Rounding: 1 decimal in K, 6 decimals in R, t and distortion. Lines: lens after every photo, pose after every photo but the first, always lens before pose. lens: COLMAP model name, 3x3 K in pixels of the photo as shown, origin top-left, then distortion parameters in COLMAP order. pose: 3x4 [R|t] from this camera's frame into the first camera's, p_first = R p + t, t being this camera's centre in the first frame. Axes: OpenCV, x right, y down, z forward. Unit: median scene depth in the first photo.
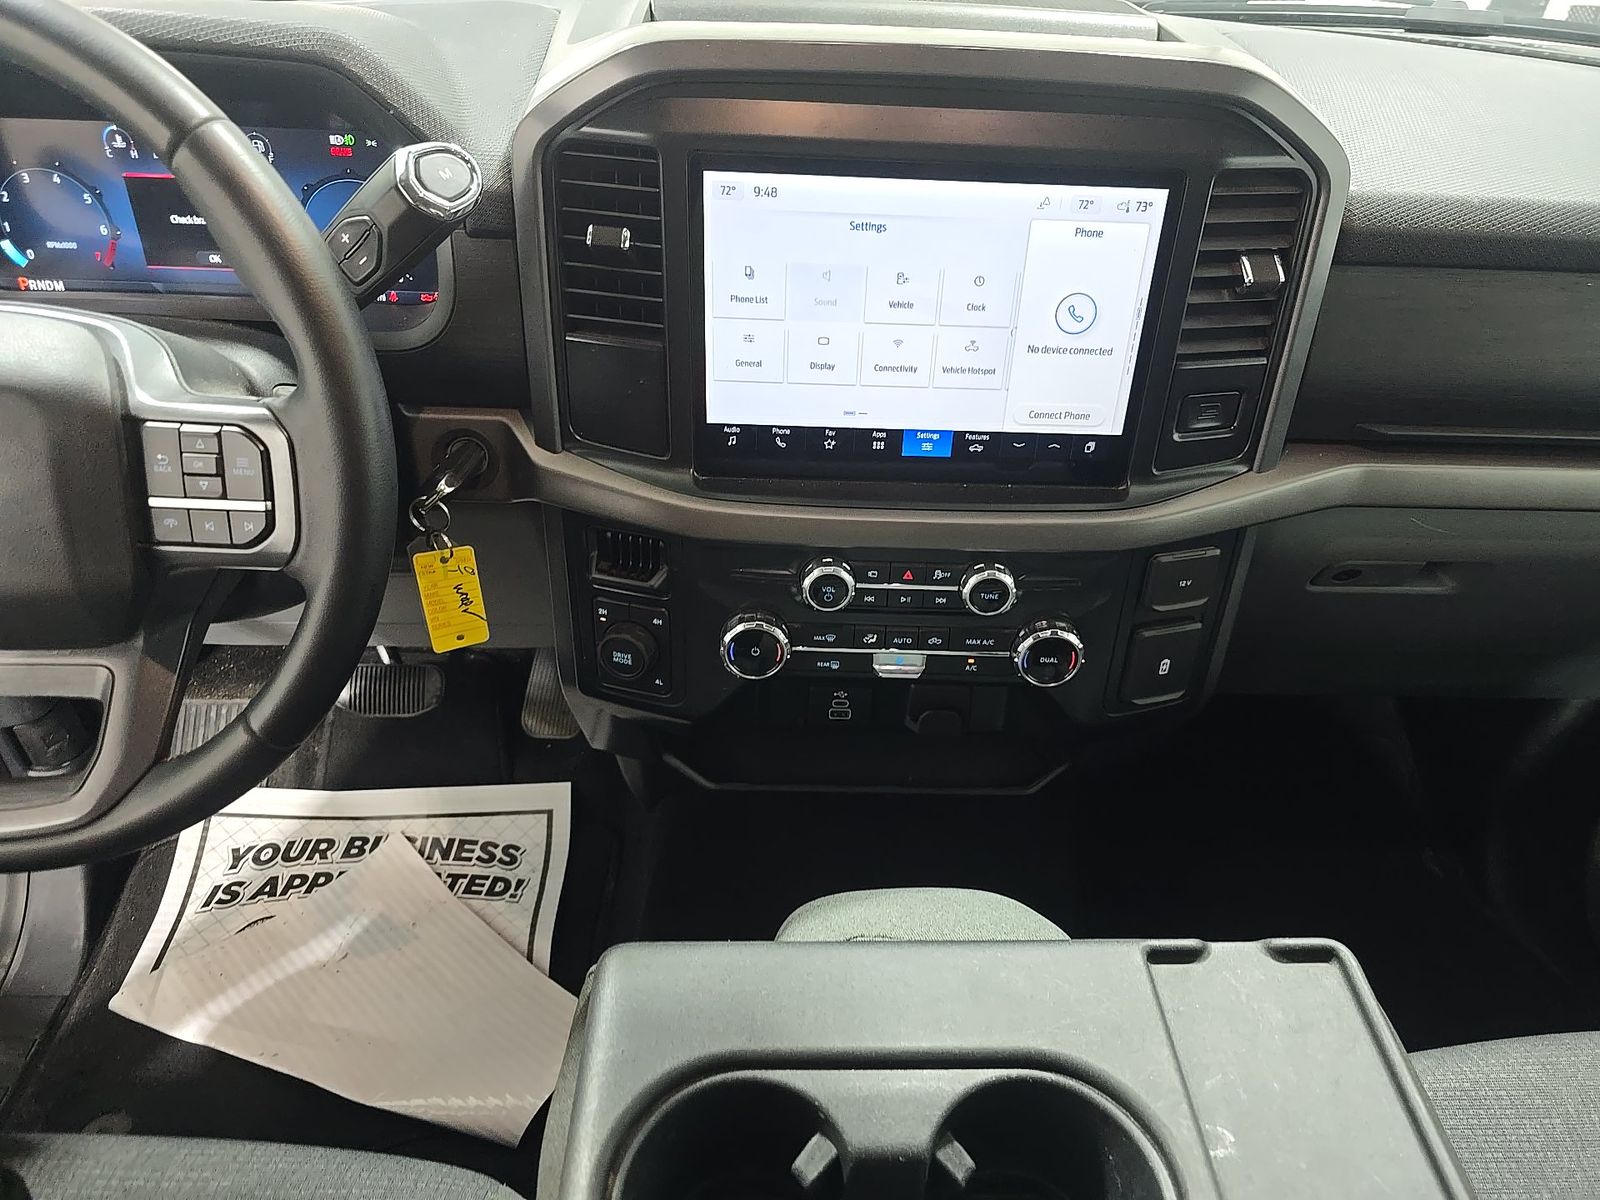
lens RADIAL K [[1063.4, 0, 813.4], [0, 1063.4, 600.9], [0, 0, 1]] dist [0.040083, -0.040944]
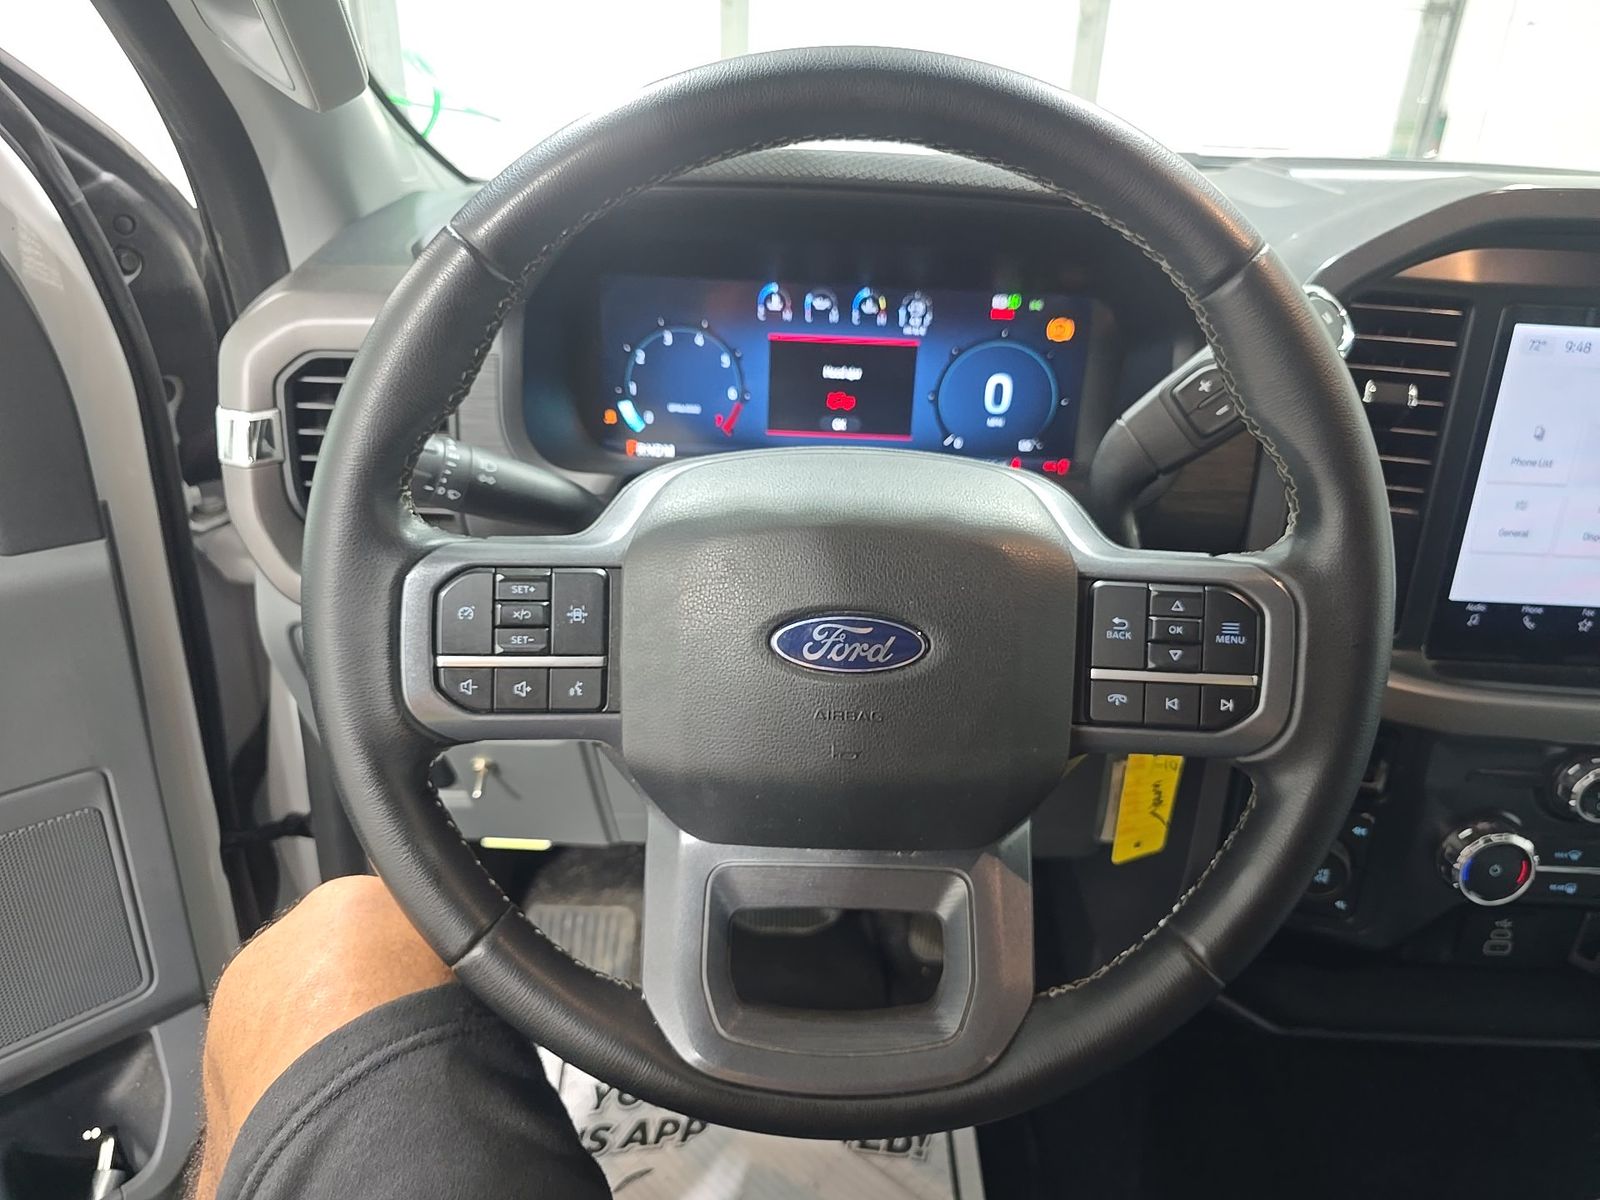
lens RADIAL K [[1076.0, 0, 800.0], [0, 1076.0, 600.0], [0, 0, 1]] dist [0.004513, 0.001026]
pose [[0.999423, 0.013066, -0.031353, -0.600966], [-0.018770, 0.981763, -0.189179, 0.010514], [0.028309, 0.189658, 0.981442, 0.114932]]
